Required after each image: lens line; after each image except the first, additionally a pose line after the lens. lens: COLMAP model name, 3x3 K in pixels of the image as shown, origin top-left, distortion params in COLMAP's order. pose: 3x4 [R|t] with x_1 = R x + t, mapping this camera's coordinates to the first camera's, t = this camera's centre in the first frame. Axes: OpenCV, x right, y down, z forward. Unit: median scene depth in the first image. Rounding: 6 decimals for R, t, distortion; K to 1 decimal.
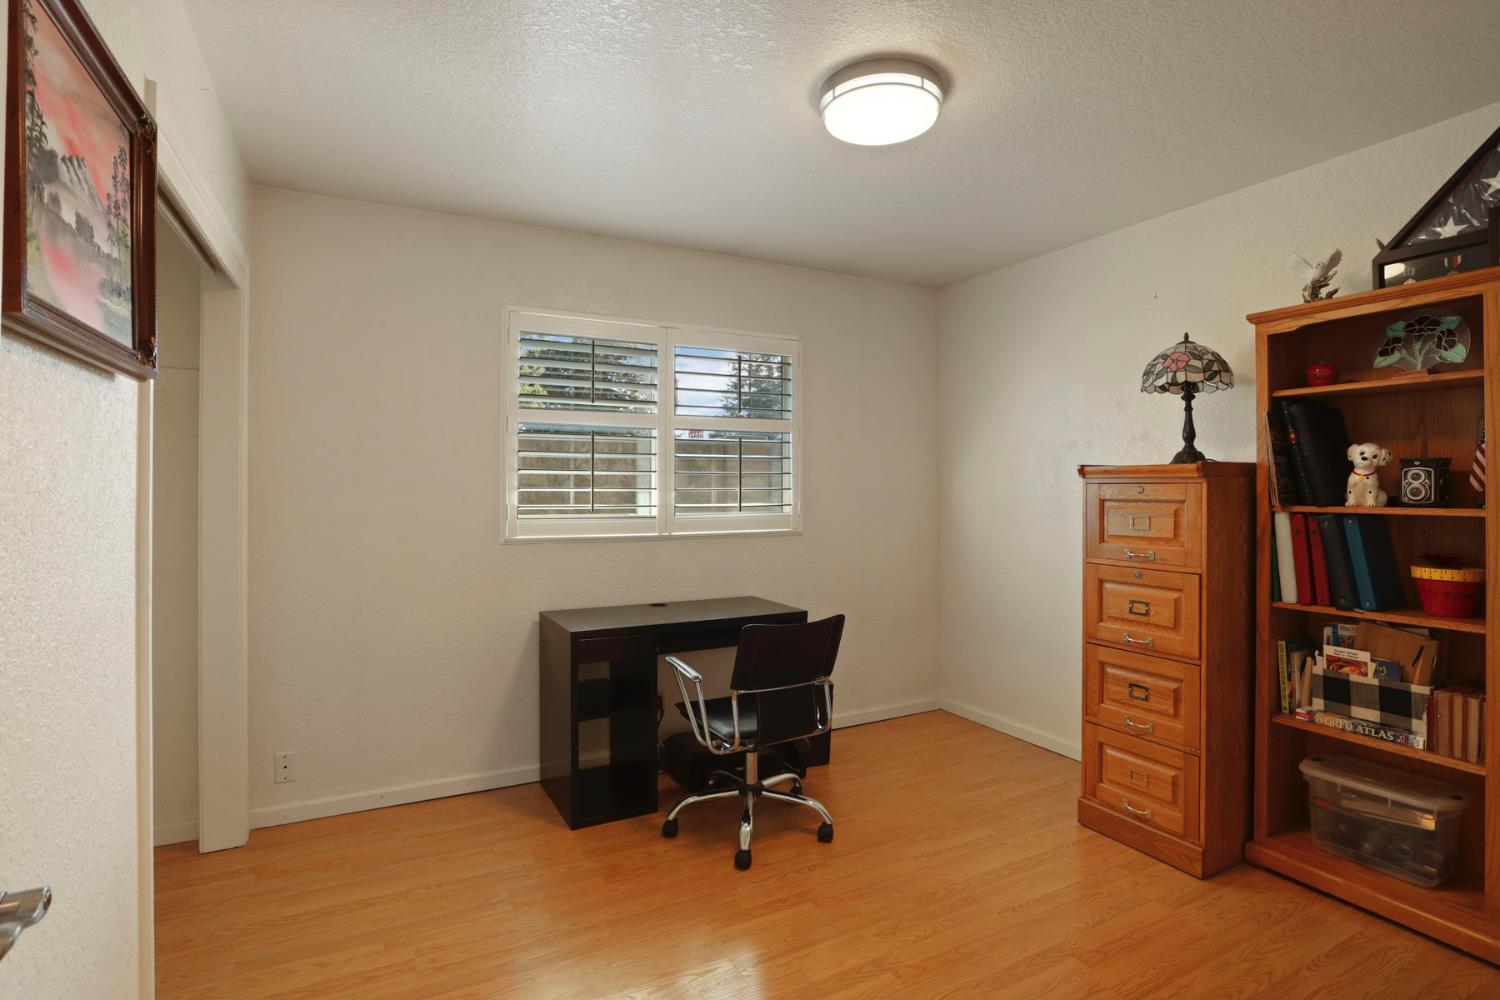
lens RADIAL K [[728.6, 0, 730.4], [0, 728.6, 486.0], [0, 0, 1]] dist [-0.064339, 0.031097]
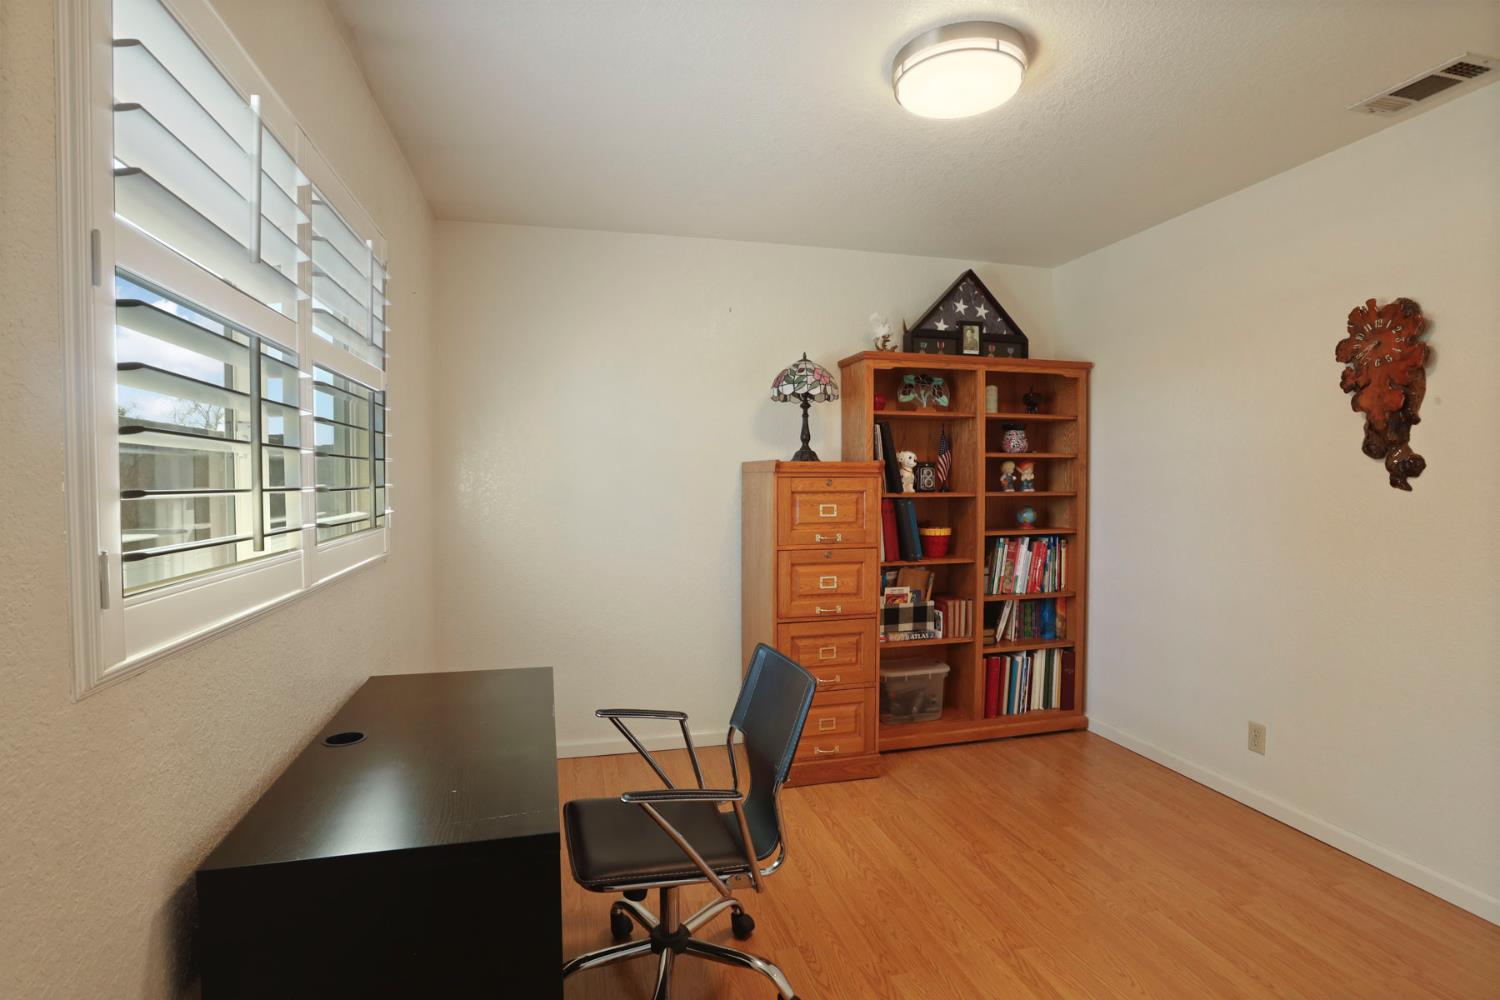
lens RADIAL K [[742.7, 0, 745.2], [0, 742.7, 507.0], [0, 0, 1]] dist [-0.059386, 0.034199]
pose [[0.221681, -0.041106, 0.974253, -0.701870], [-0.001990, 0.999090, 0.042607, -0.007195], [-0.975117, -0.011384, 0.221397, 0.930052]]
